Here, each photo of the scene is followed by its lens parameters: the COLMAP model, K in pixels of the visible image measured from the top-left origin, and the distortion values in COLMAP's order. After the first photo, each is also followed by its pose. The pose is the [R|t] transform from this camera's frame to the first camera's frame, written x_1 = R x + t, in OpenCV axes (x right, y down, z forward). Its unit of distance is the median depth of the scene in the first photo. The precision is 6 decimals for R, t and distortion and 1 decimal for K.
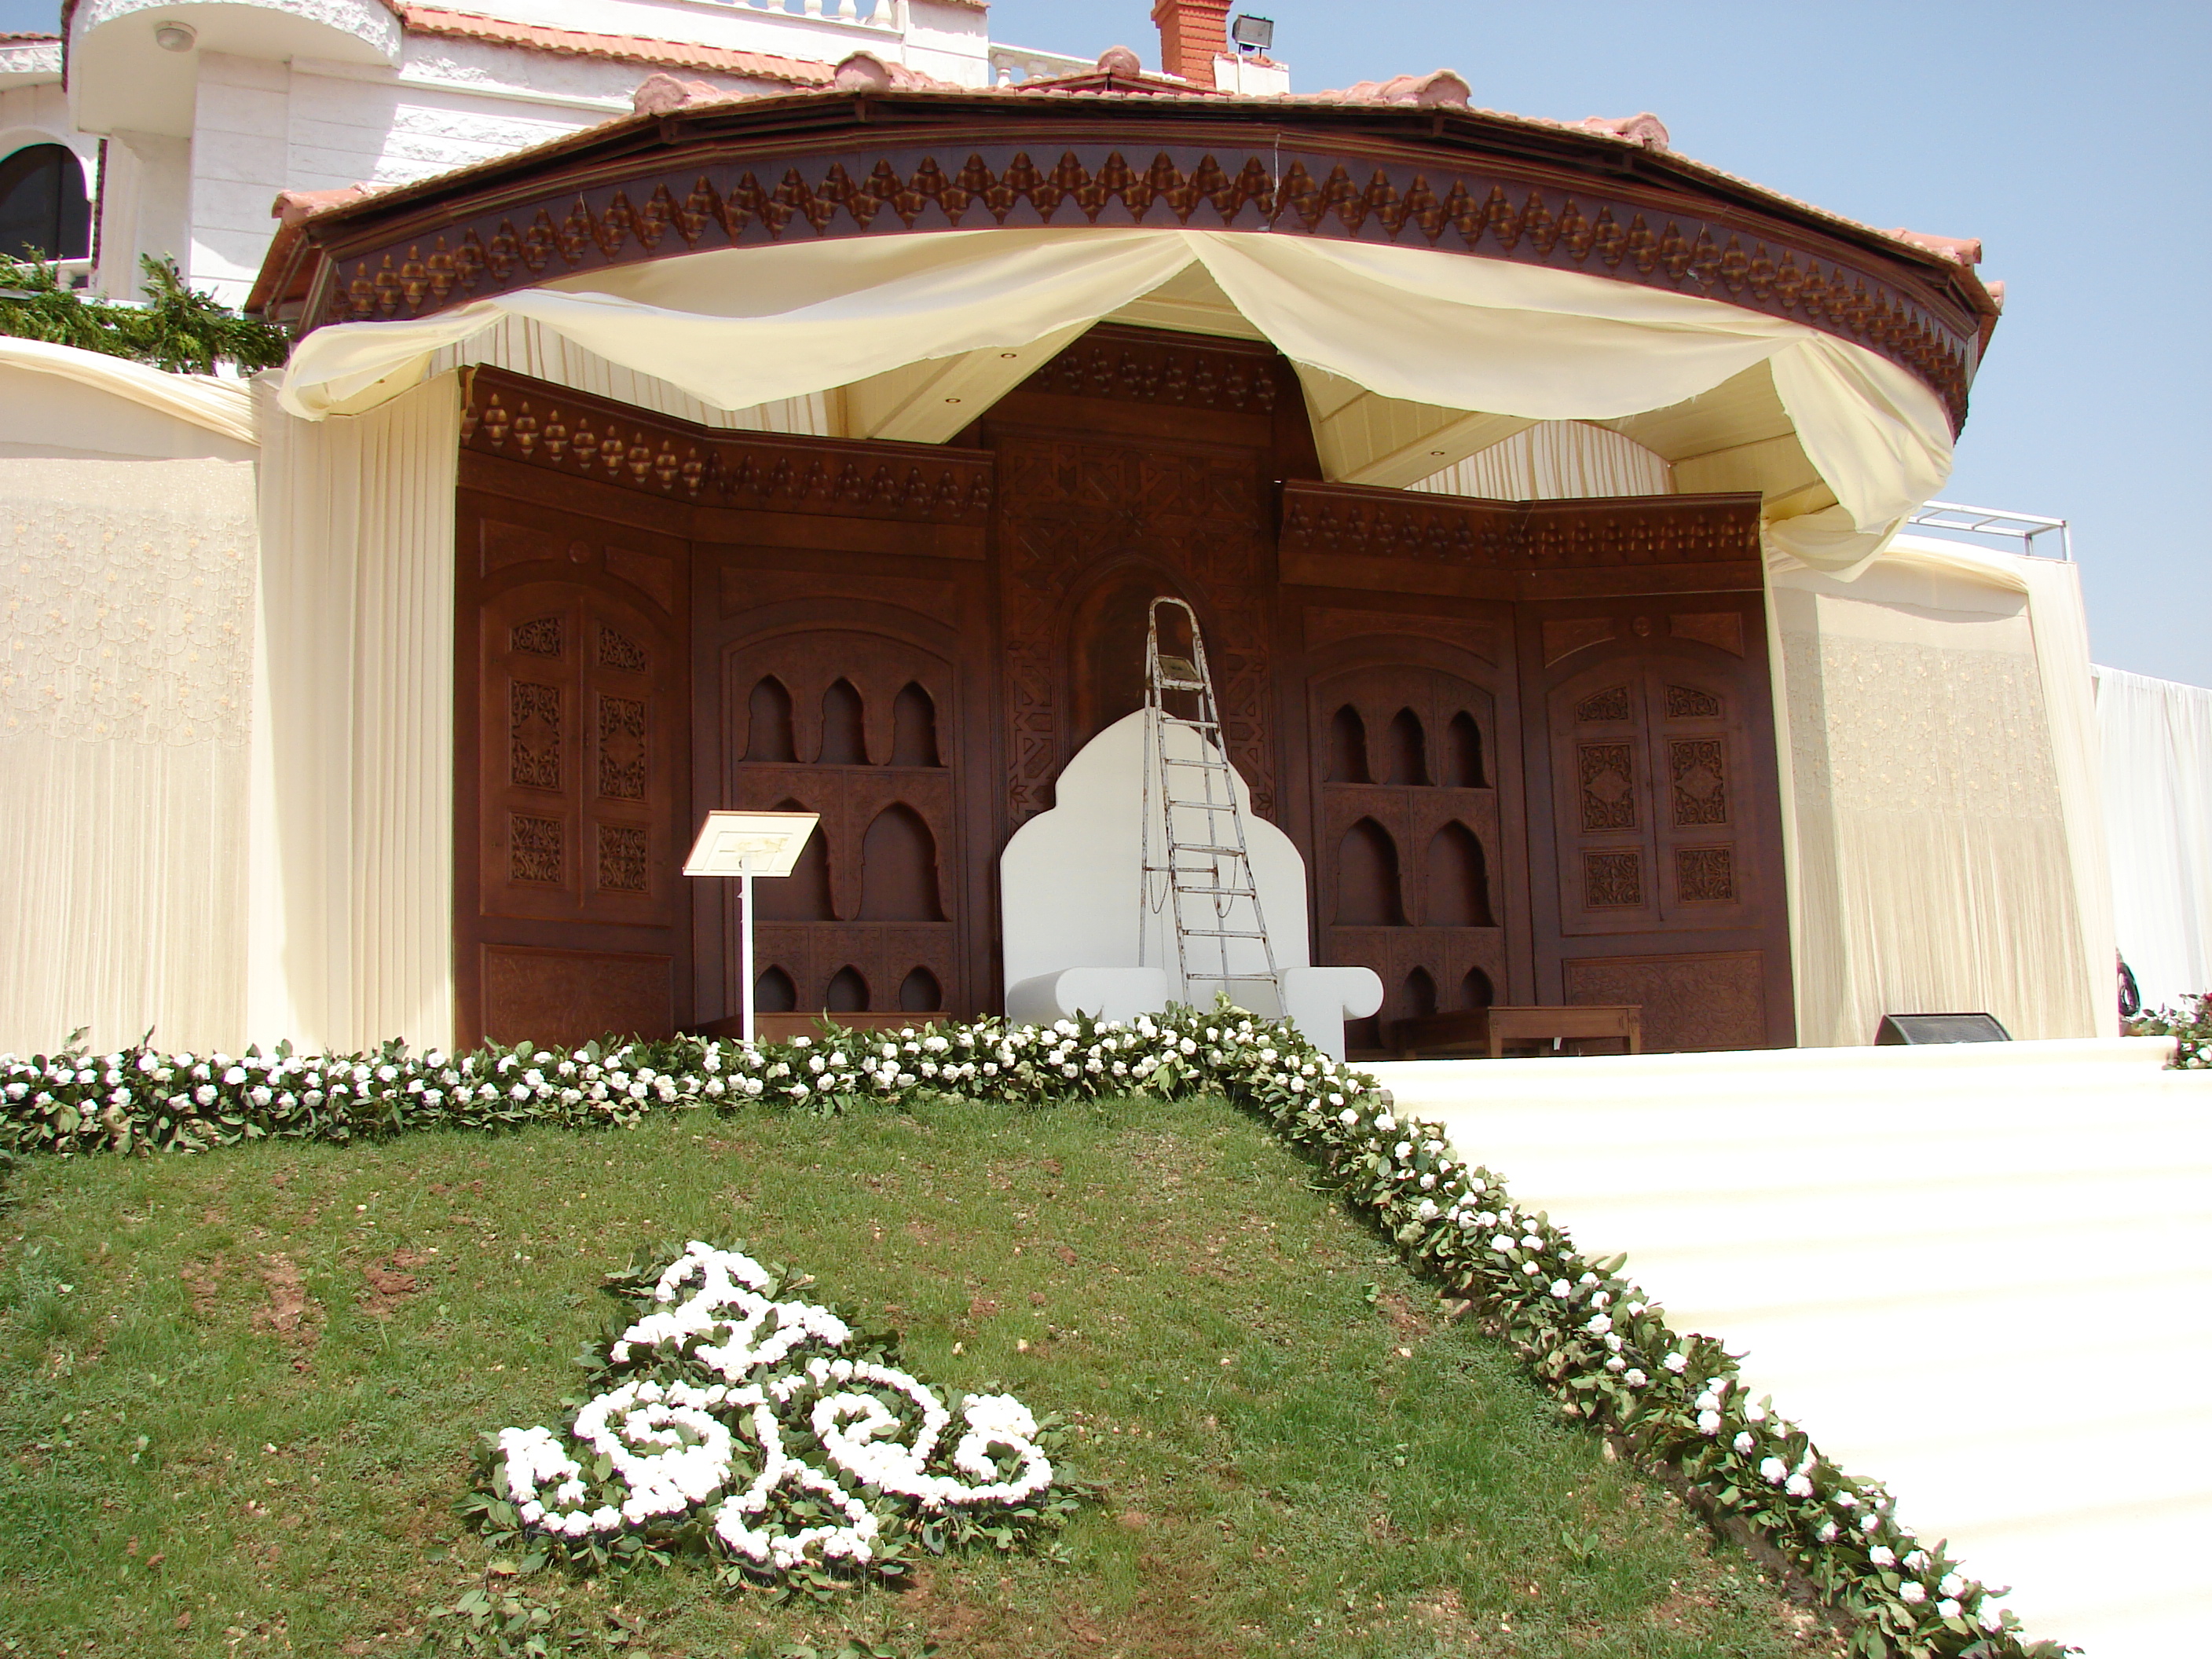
lens RADIAL K [[2389.2, 0, 1109.0], [0, 2389.2, 815.0], [0, 0, 1]] dist [-0.110362, 0.000000]
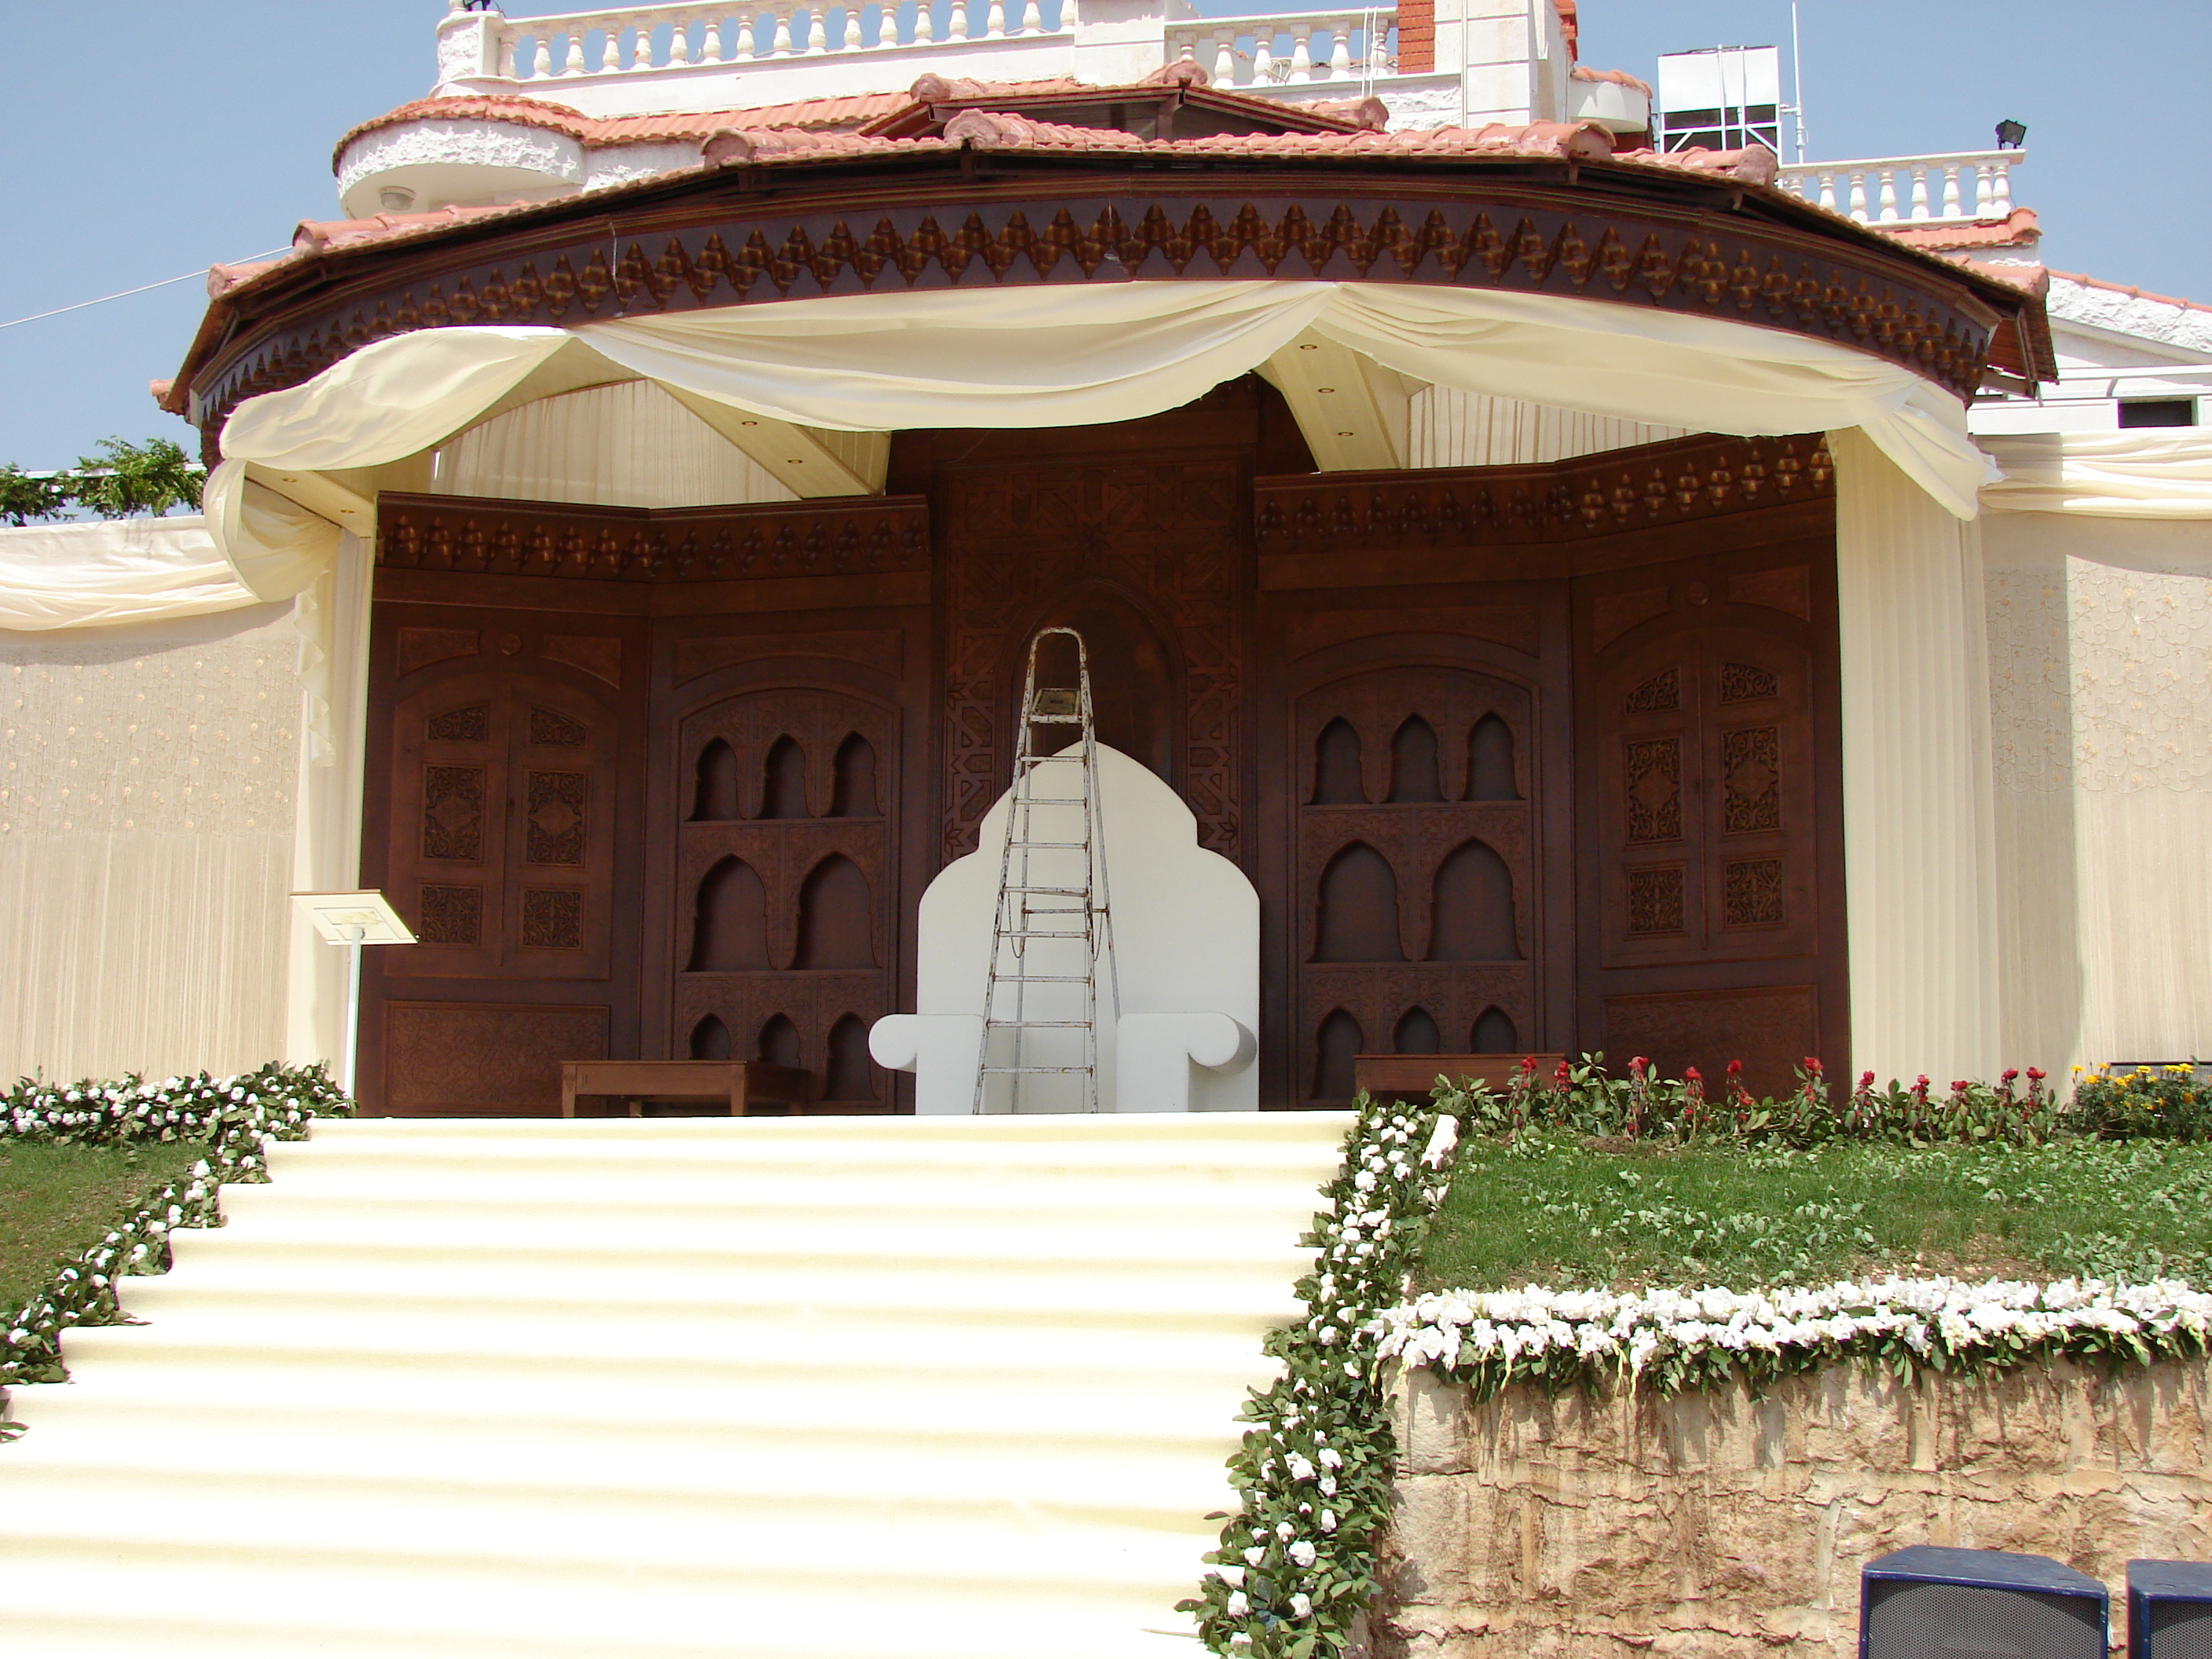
lens RADIAL K [[2818.8, 0, 1089.6], [0, 2818.8, 811.1], [0, 0, 1]] dist [-0.003962, 0.000000]
pose [[0.805095, -0.047296, -0.591257, 0.665668], [0.050633, 0.998657, -0.010940, -0.003958], [0.590981, -0.021129, 0.806409, 0.084592]]
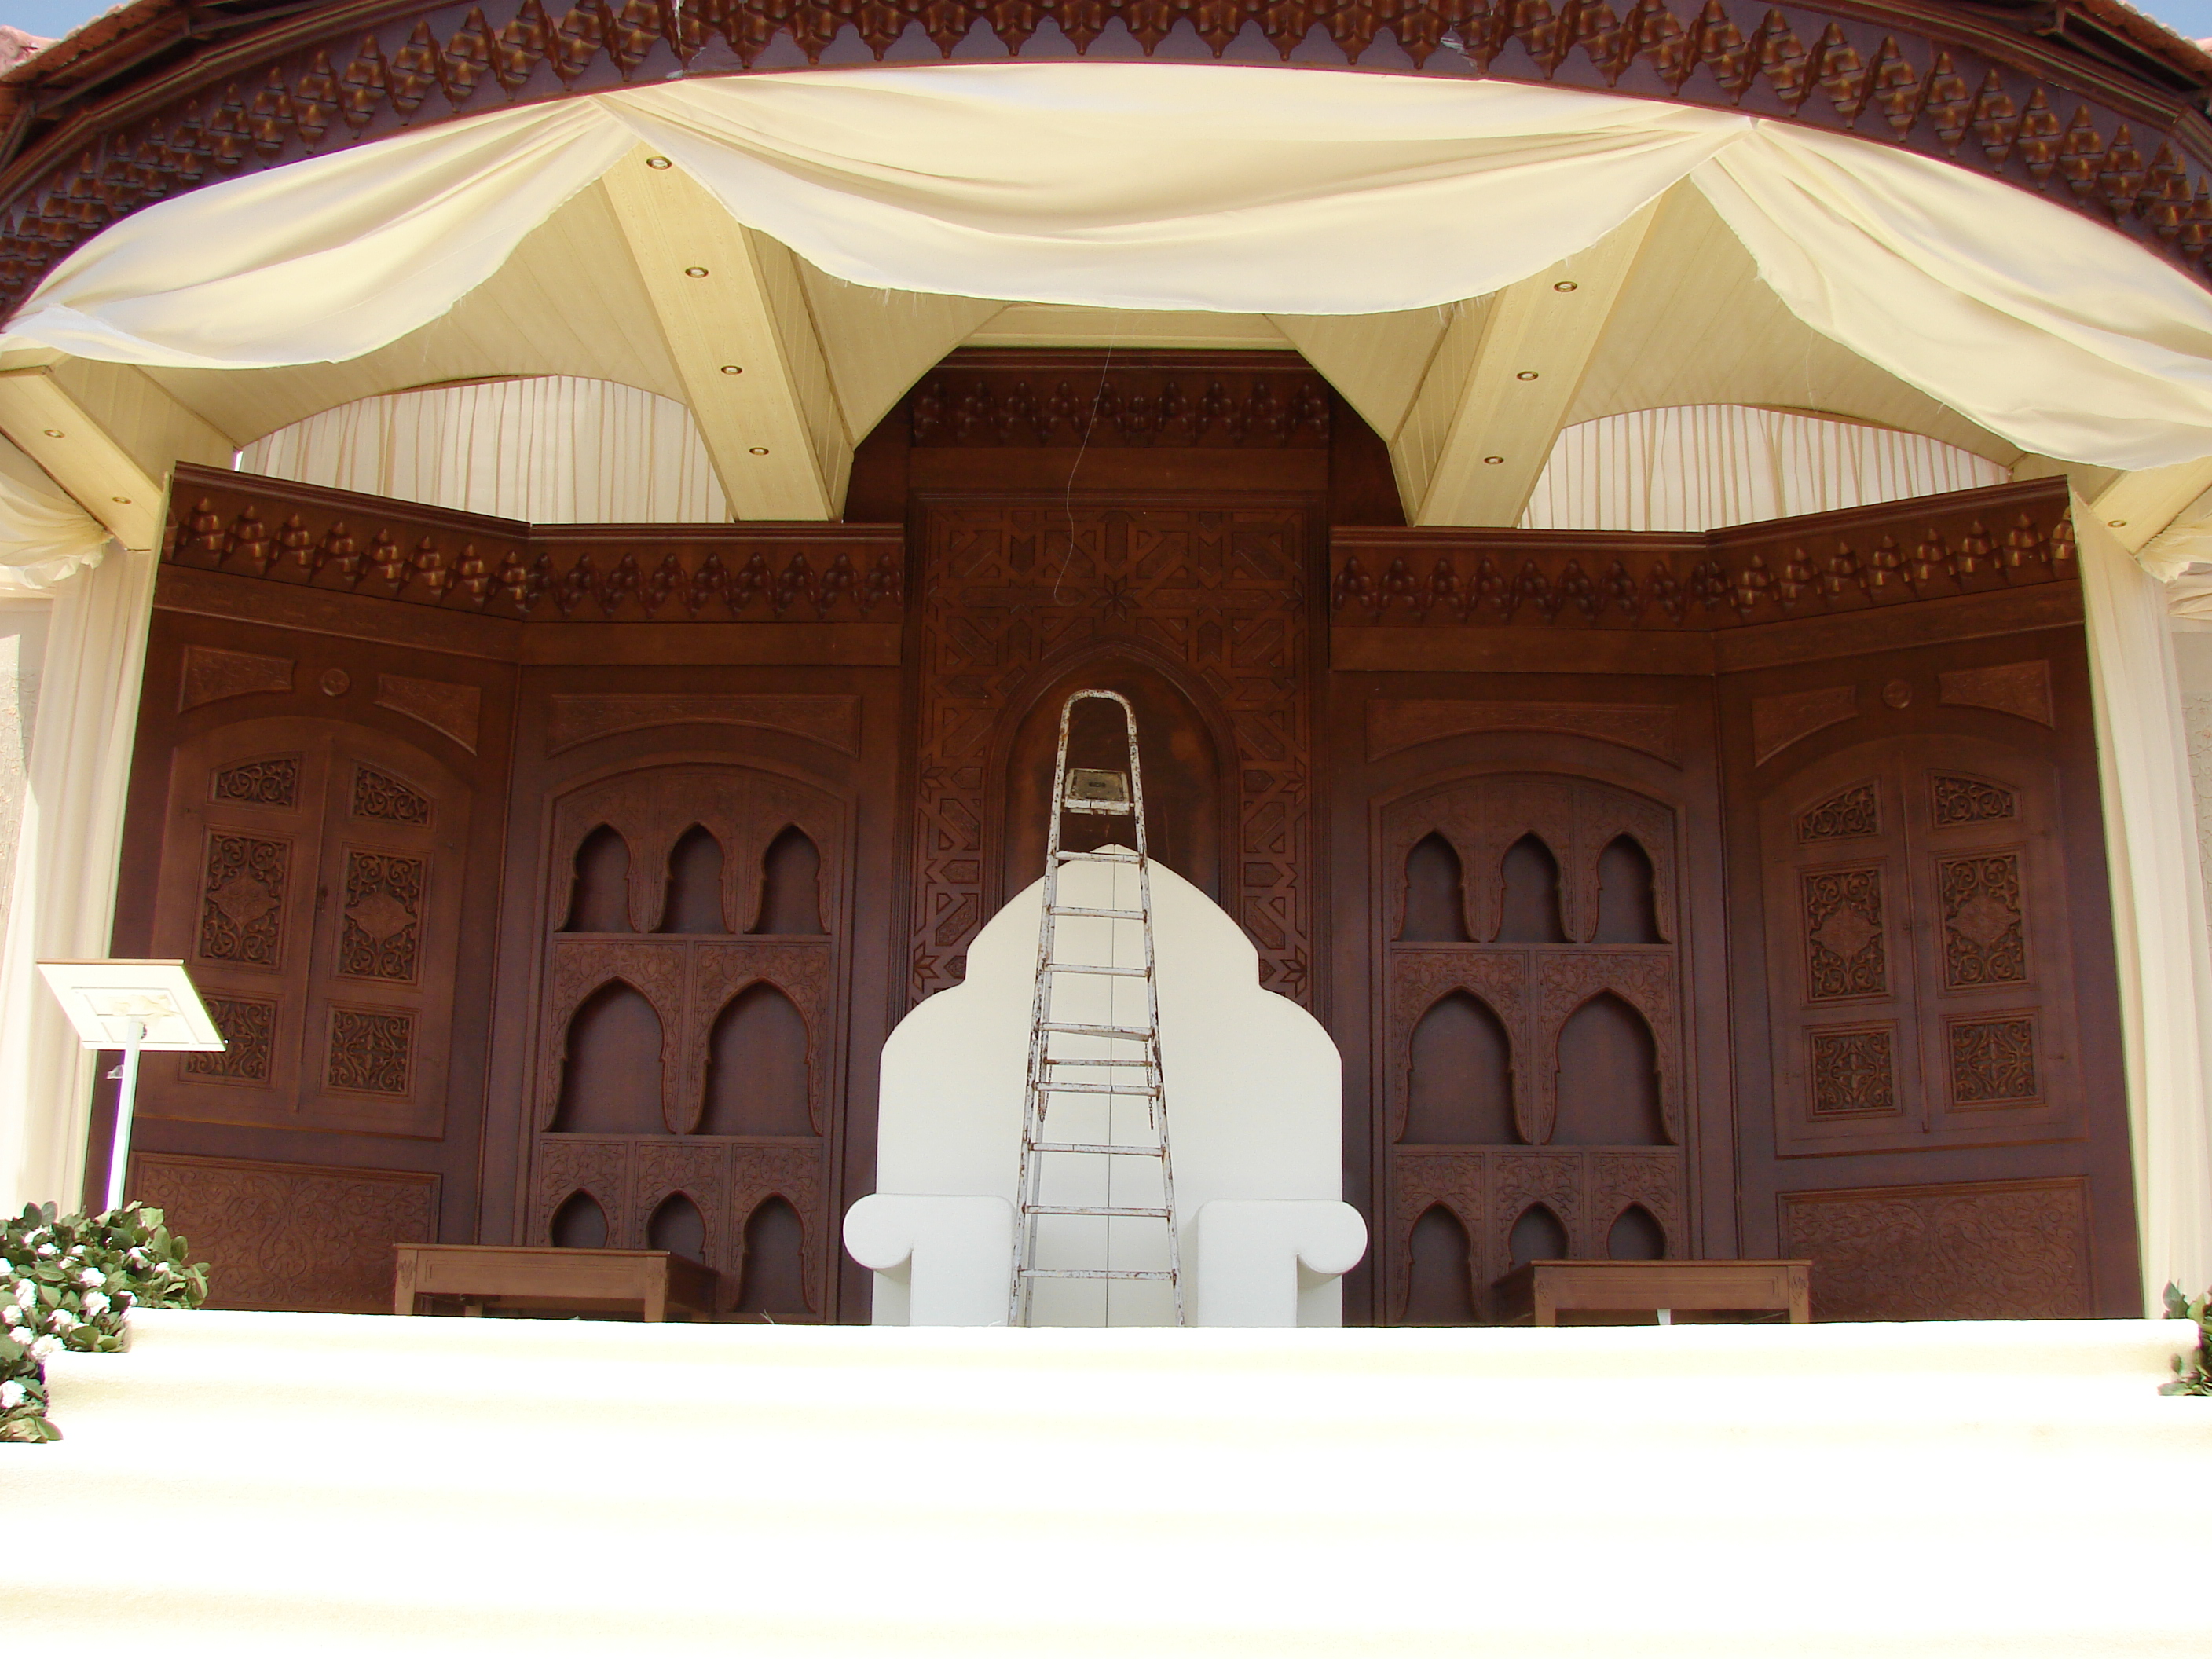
lens RADIAL K [[2389.2, 0, 1125.1], [0, 2389.2, 829.9], [0, 0, 1]] dist [-0.110362, 0.000000]
pose [[0.909942, -0.059279, -0.410477, 0.313805], [0.014956, 0.993779, -0.110362, 0.030796], [0.414466, 0.094284, 0.905168, 0.324835]]
